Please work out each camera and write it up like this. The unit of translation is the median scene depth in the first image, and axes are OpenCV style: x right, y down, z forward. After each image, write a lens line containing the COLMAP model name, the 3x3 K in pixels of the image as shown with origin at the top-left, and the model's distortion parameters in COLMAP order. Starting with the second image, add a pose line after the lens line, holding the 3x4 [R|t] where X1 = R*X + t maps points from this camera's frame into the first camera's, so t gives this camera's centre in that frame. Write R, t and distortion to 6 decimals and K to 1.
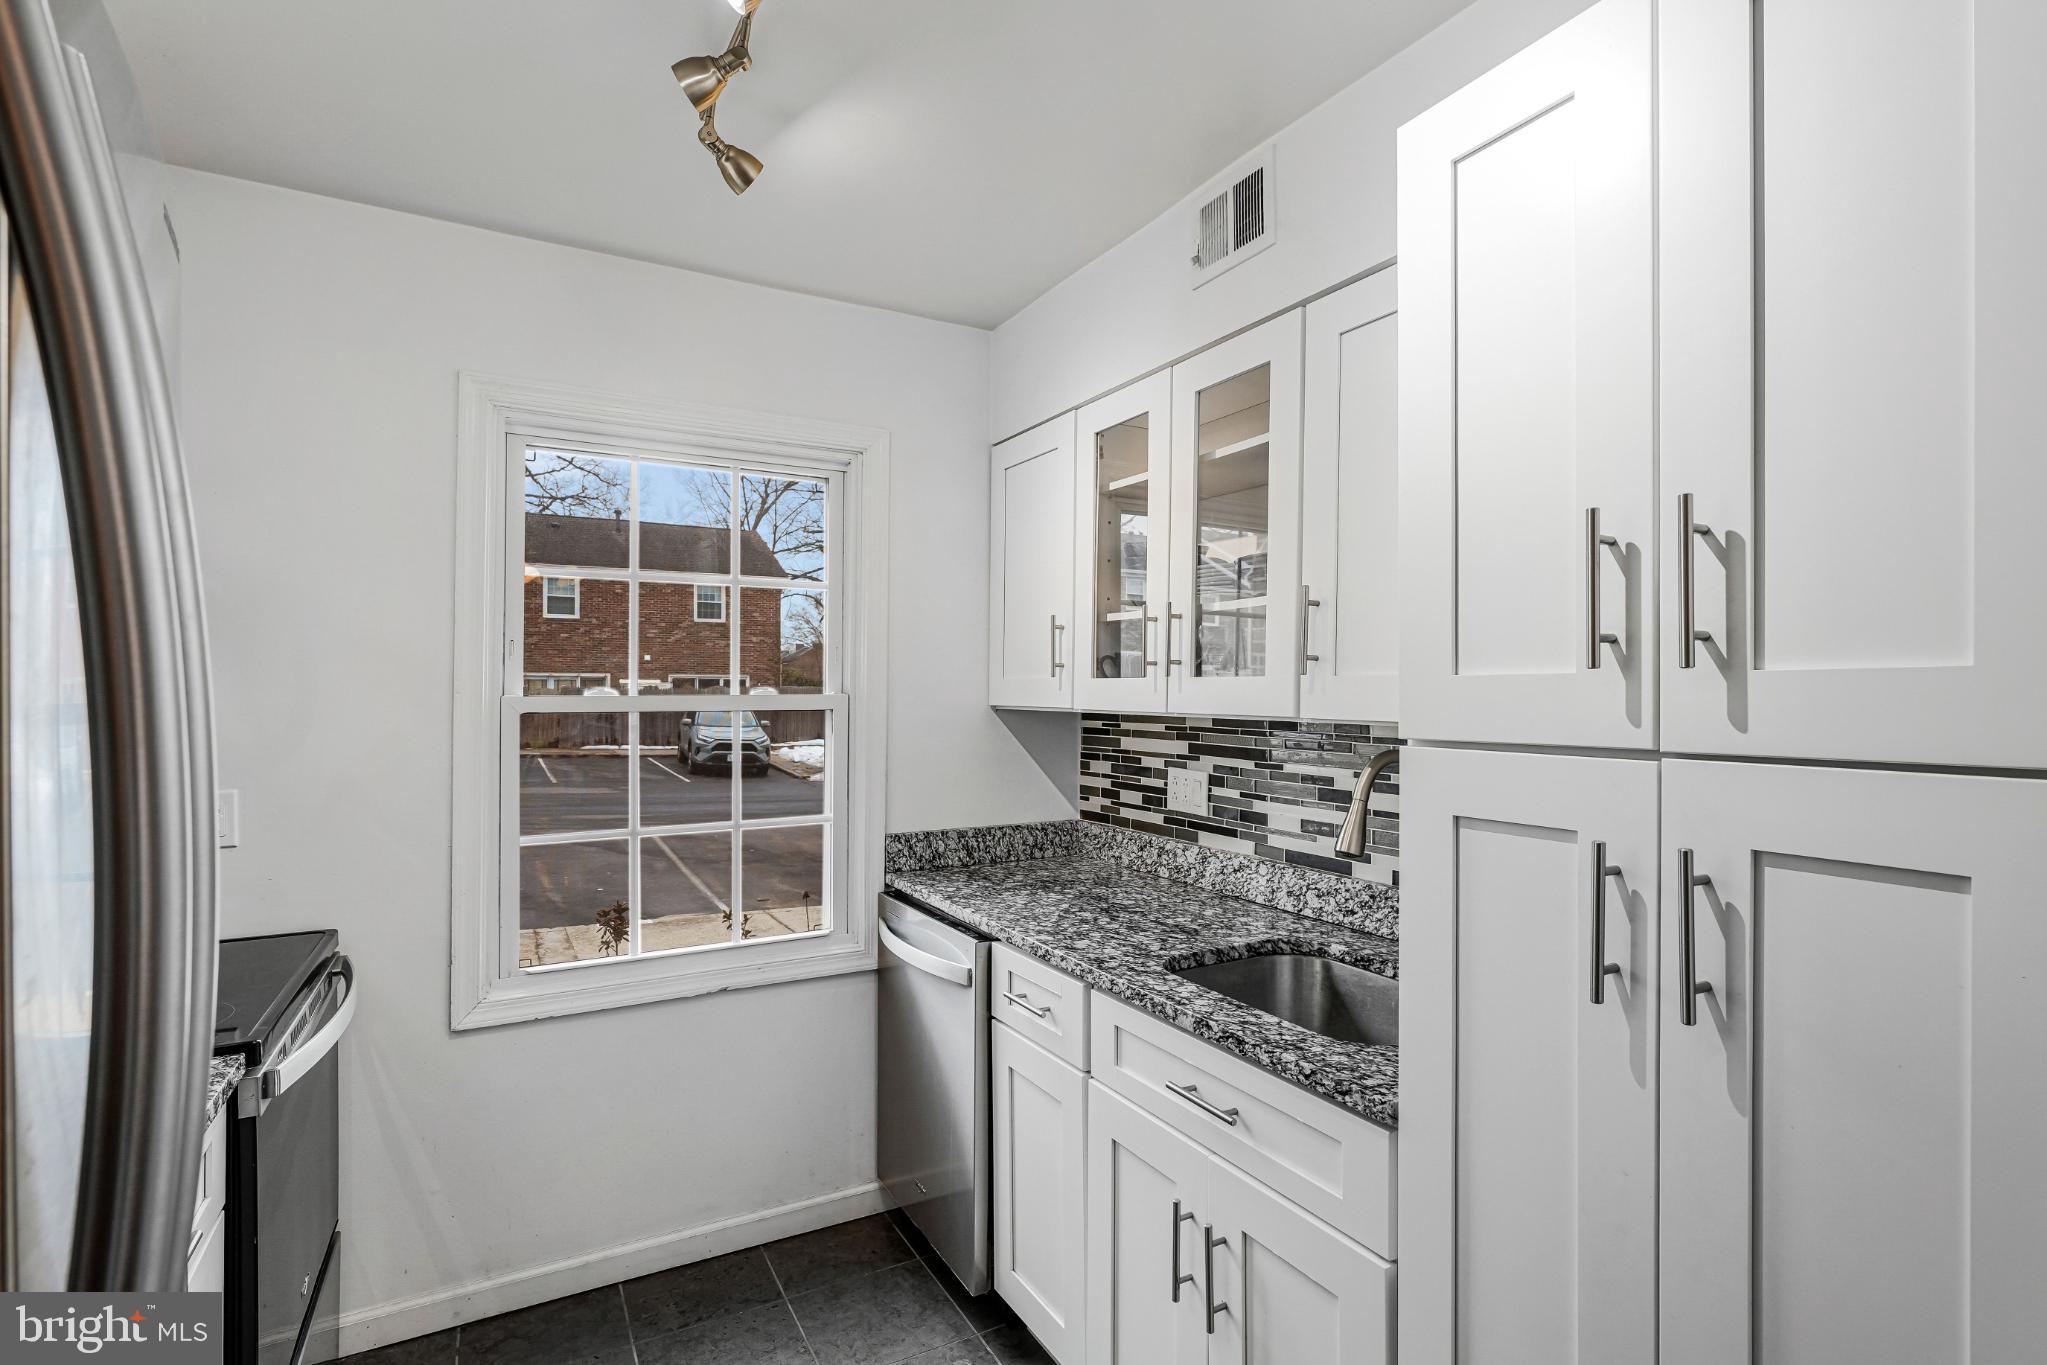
lens RADIAL K [[978.4, 0, 1017.2], [0, 978.4, 672.6], [0, 0, 1]] dist [0.005695, -0.002130]
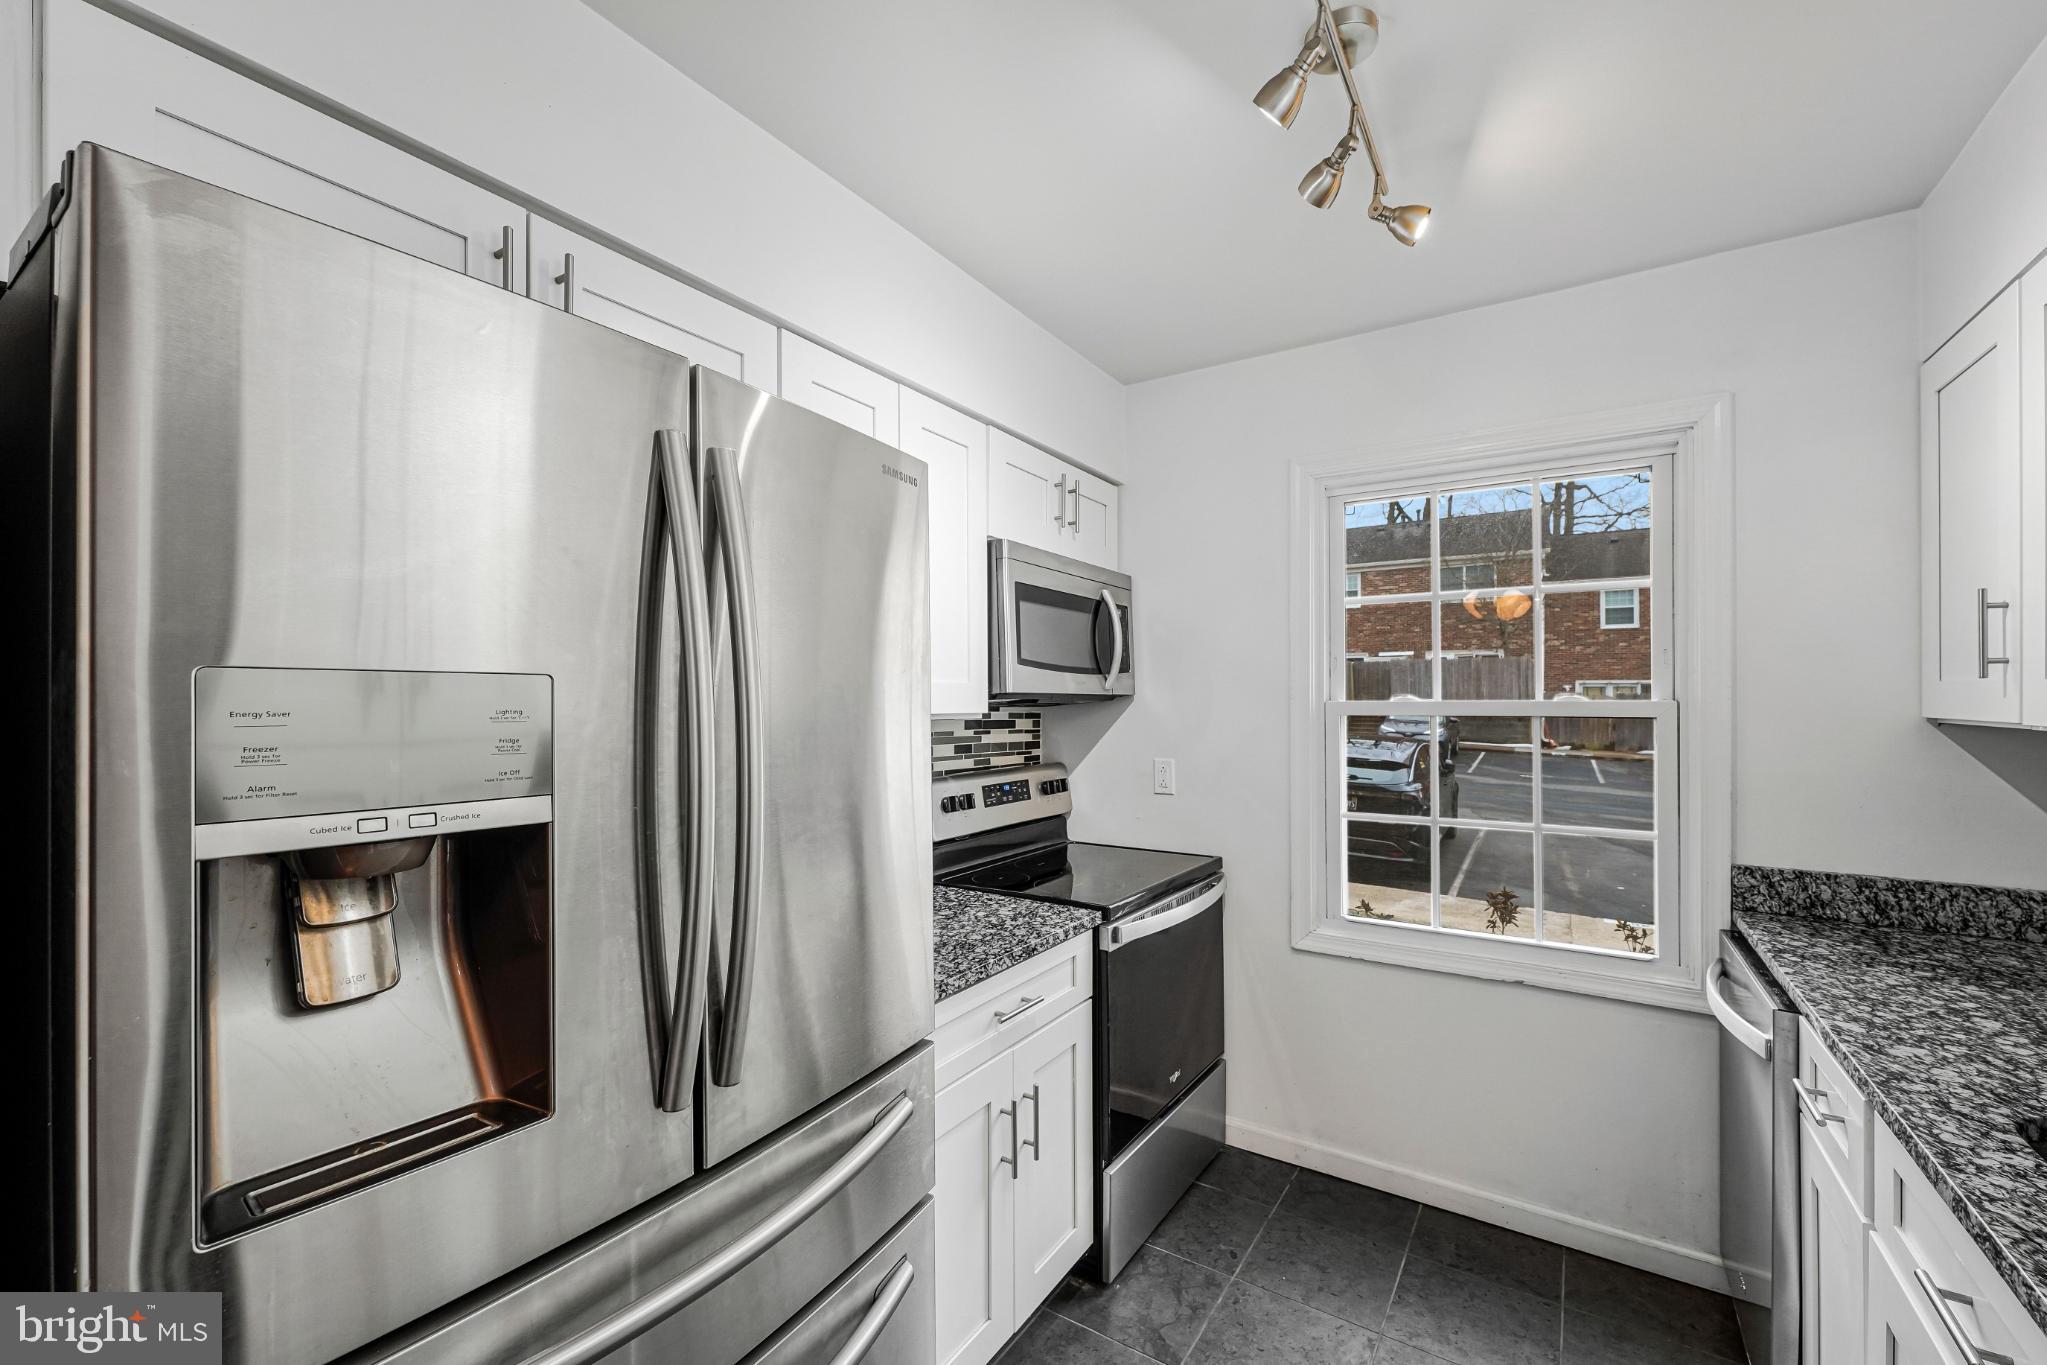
lens RADIAL K [[838.2, 0, 1026.8], [0, 838.2, 695.5], [0, 0, 1]] dist [-0.002221, 0.000111]
pose [[0.471571, -0.000896, -0.881827, 0.225900], [0.015918, 0.999845, 0.007496, 0.001575], [0.881684, -0.017572, 0.471513, 0.110990]]
